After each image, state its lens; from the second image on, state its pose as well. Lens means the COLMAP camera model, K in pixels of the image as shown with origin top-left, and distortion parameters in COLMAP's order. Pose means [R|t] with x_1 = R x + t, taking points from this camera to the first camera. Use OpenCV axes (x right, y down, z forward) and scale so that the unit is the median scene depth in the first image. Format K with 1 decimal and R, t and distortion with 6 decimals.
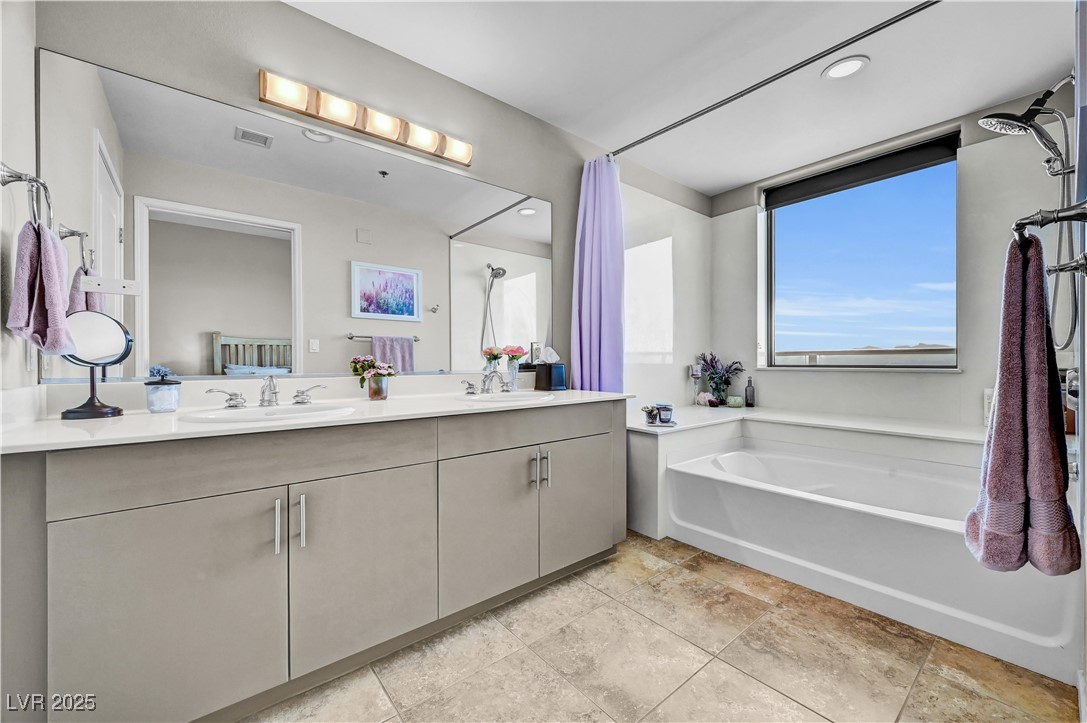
lens RADIAL K [[428.5, 0, 549.1], [0, 428.5, 363.7], [0, 0, 1]] dist [-0.000611, 0.000018]
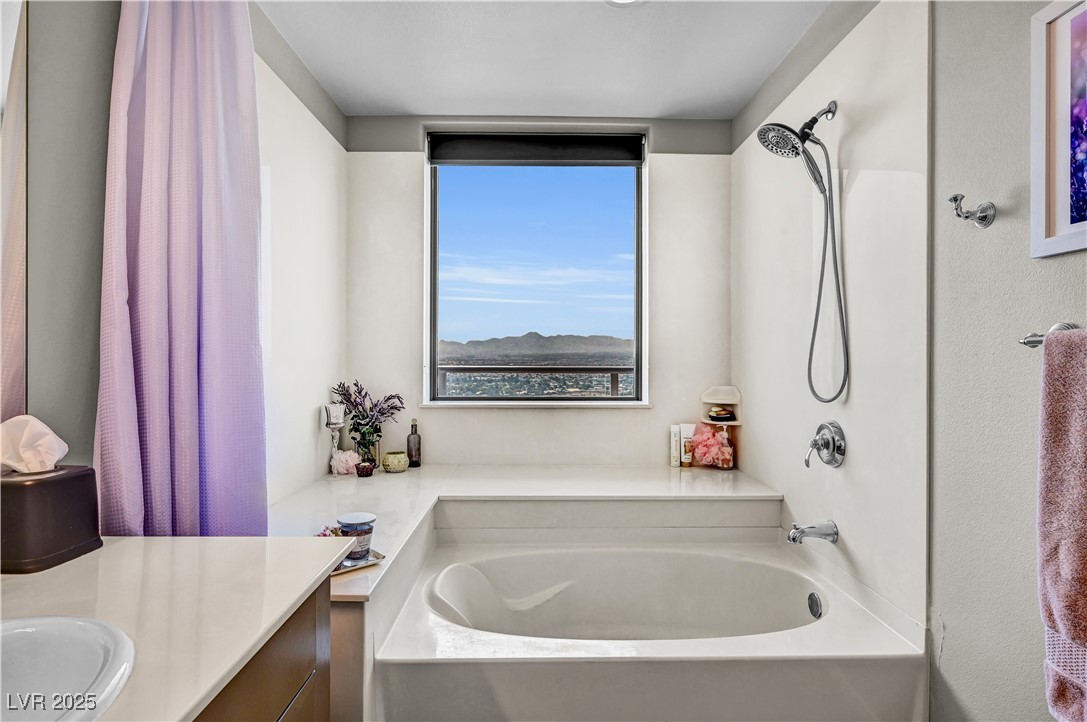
lens RADIAL K [[561.0, 0, 547.6], [0, 561.0, 363.4], [0, 0, 1]] dist [-0.000967, -0.000180]
pose [[0.623455, -0.003009, 0.781854, -0.056661], [-0.001308, 0.999987, 0.004891, -0.056168], [-0.781858, -0.004072, 0.623443, 0.324131]]
